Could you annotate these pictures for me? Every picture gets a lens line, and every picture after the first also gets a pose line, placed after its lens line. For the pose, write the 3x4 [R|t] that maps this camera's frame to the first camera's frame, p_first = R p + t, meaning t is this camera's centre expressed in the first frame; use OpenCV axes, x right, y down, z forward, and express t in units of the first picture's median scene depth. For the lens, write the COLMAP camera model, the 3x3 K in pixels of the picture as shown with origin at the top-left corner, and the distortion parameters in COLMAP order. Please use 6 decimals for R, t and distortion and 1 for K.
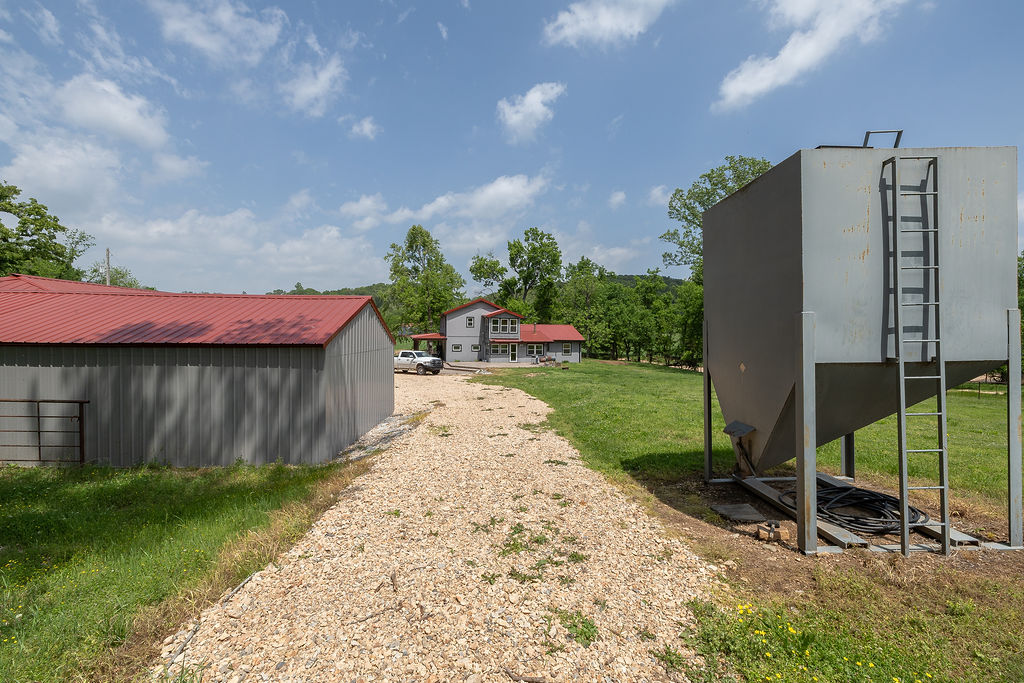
lens RADIAL K [[440.2, 0, 512.2], [0, 440.2, 344.0], [0, 0, 1]] dist [0.000873, 0.000007]
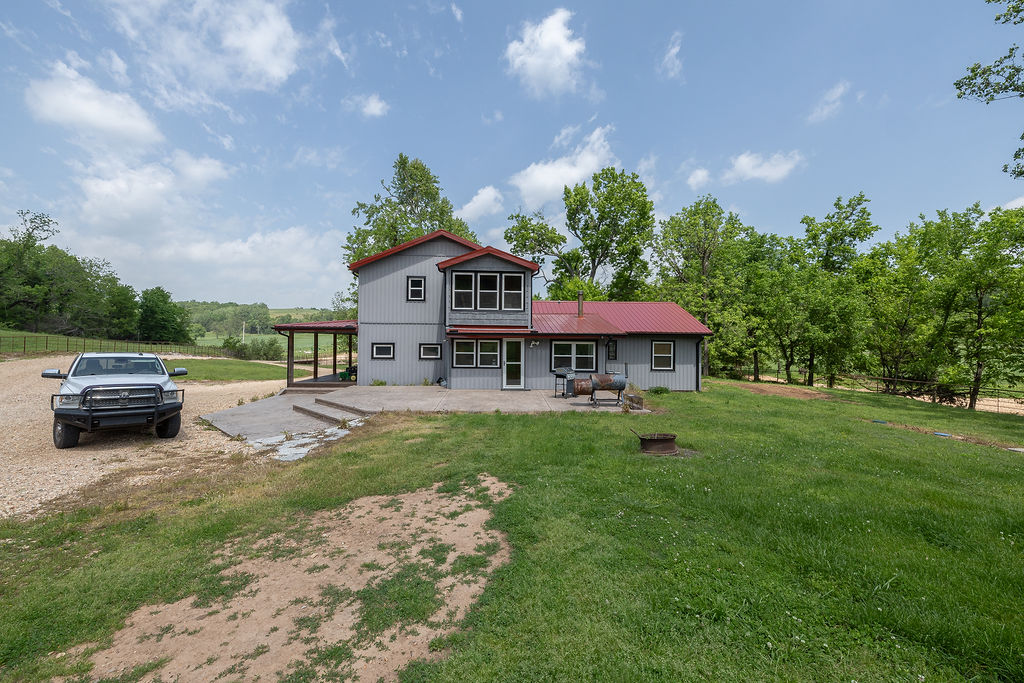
lens RADIAL K [[440.2, 0, 494.5], [0, 440.2, 364.1], [0, 0, 1]] dist [0.000873, 0.000007]
pose [[0.971331, 0.006305, -0.237646, 0.070363], [-0.002805, 0.999883, 0.015065, 0.013432], [0.237713, -0.013966, 0.971235, 0.575084]]
